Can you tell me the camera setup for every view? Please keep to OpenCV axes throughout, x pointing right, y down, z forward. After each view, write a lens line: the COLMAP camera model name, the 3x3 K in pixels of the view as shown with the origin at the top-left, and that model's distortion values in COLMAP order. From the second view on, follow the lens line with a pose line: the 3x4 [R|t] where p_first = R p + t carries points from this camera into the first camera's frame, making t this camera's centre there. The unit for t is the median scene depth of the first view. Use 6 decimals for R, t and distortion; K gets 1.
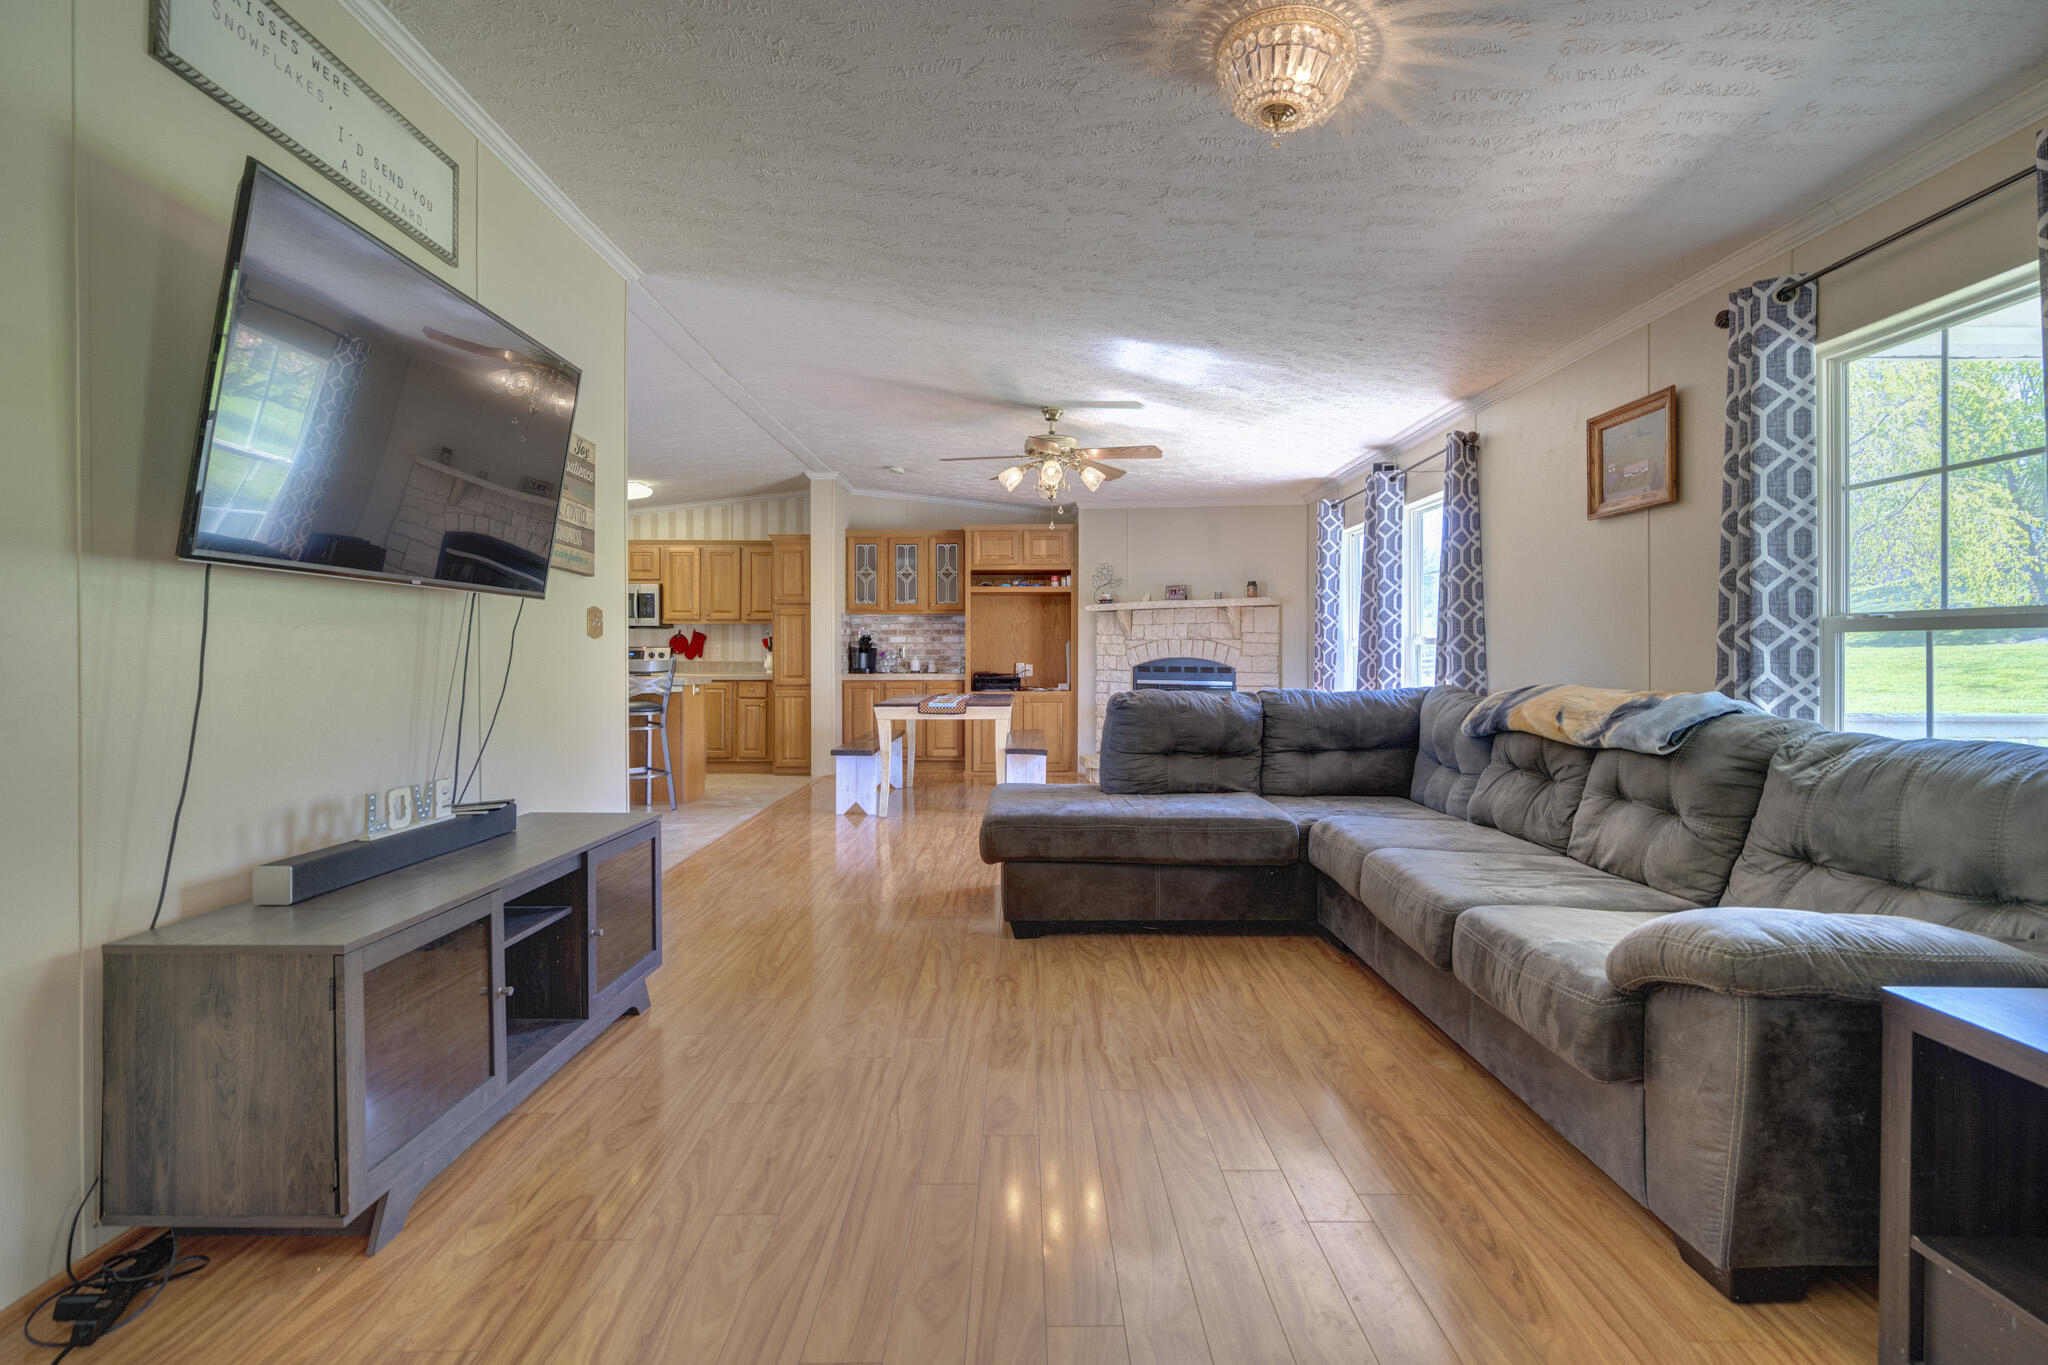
lens RADIAL K [[940.4, 0, 1015.2], [0, 940.4, 669.5], [0, 0, 1]] dist [-0.008109, 0.002175]
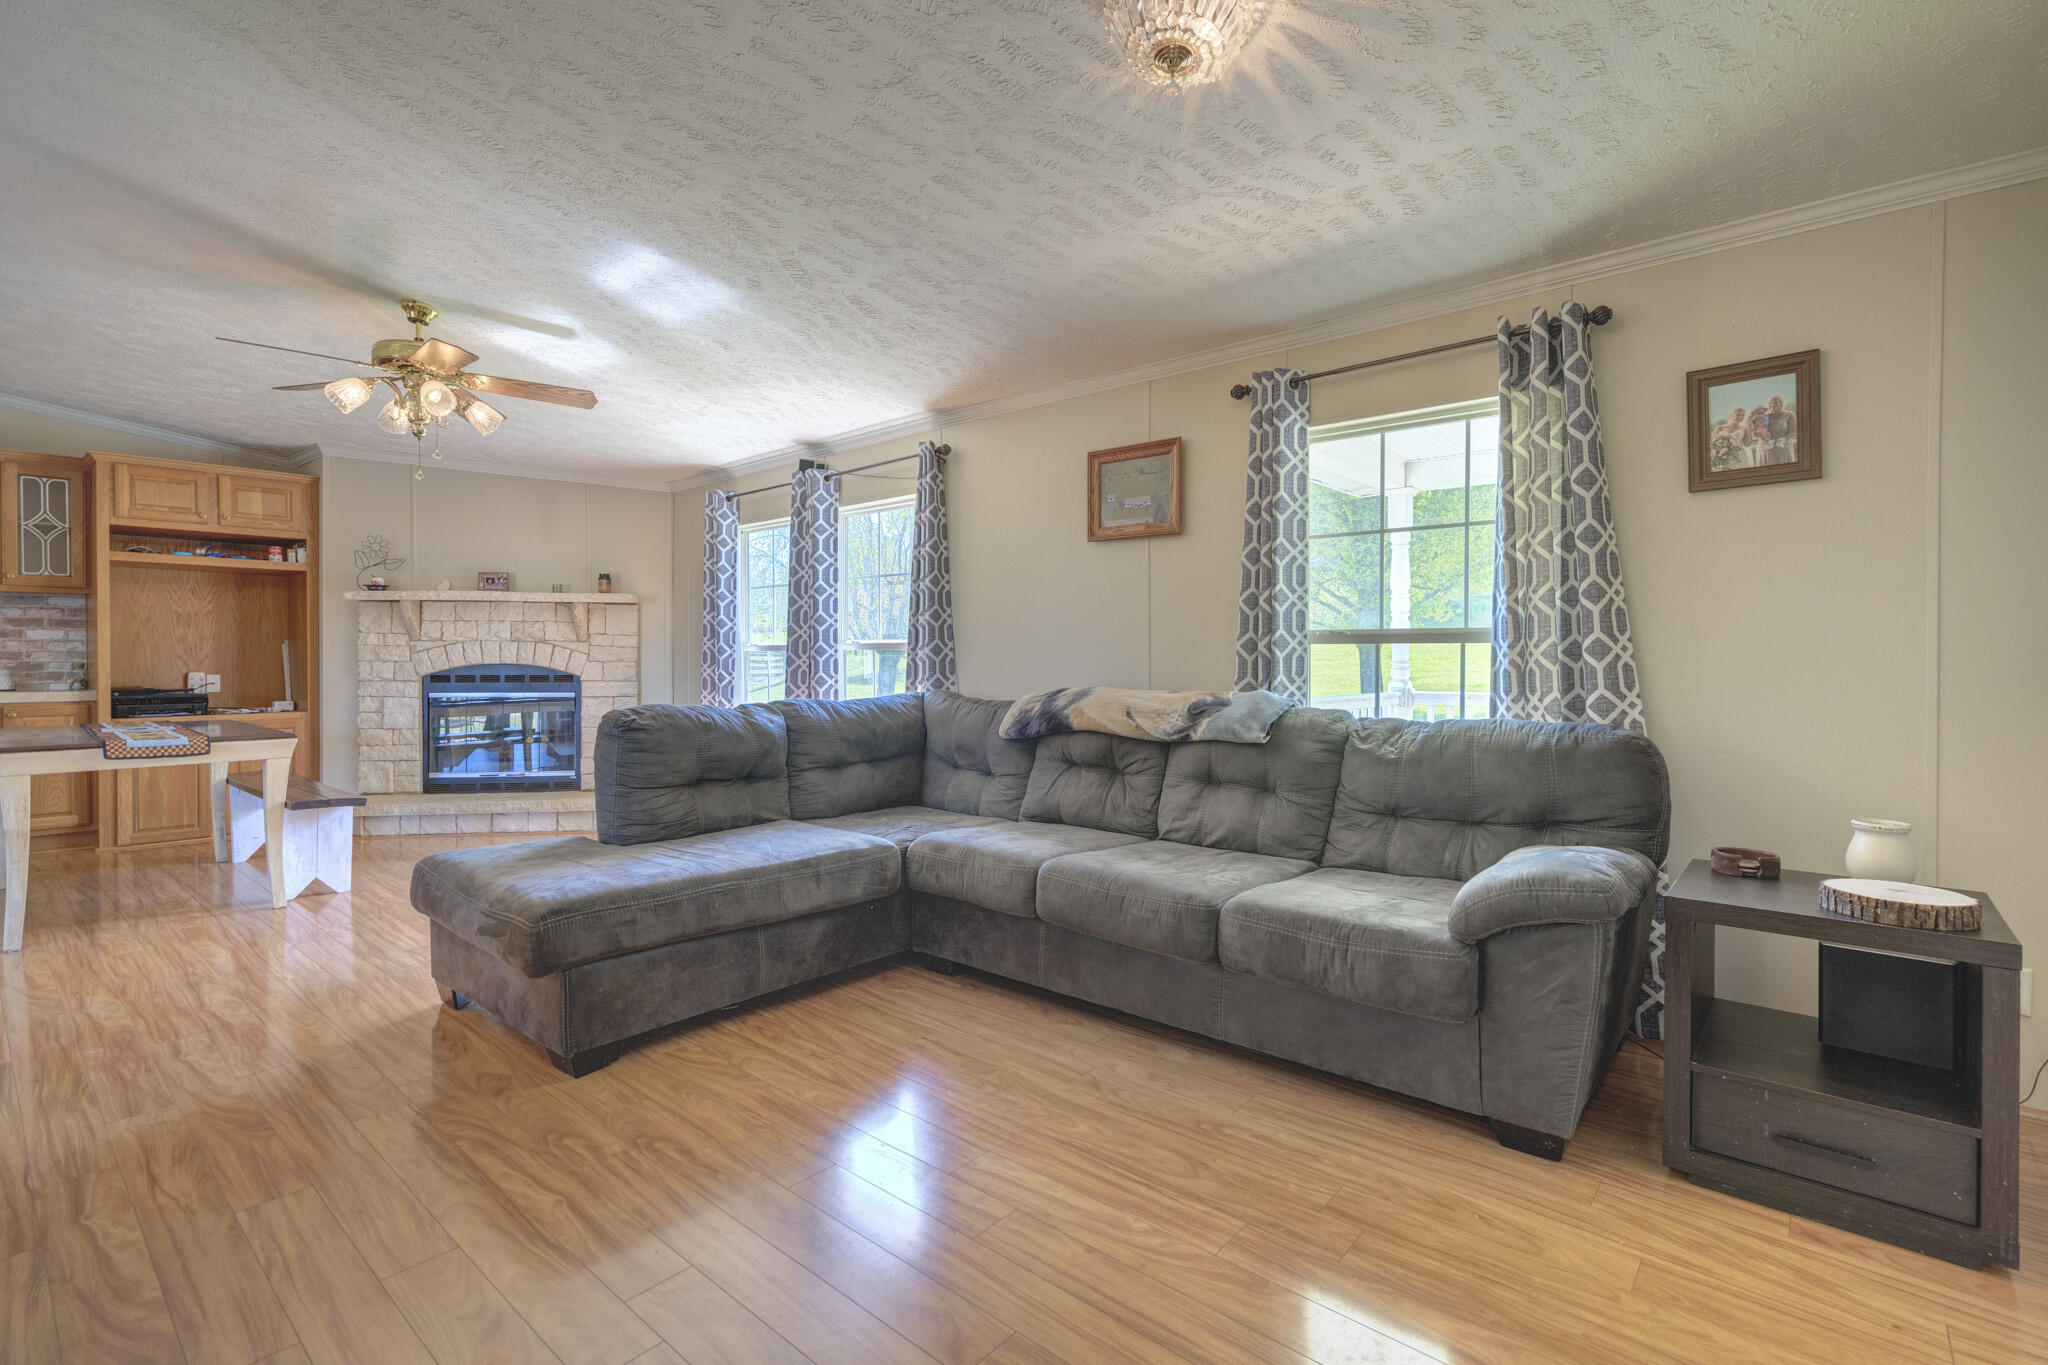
lens RADIAL K [[940.4, 0, 1021.9], [0, 940.4, 679.8], [0, 0, 1]] dist [-0.008109, 0.002175]
pose [[0.649321, -0.015455, 0.760357, -0.304788], [0.011358, 0.999879, 0.010624, -0.005182], [-0.760430, 0.001737, 0.649418, 0.318244]]
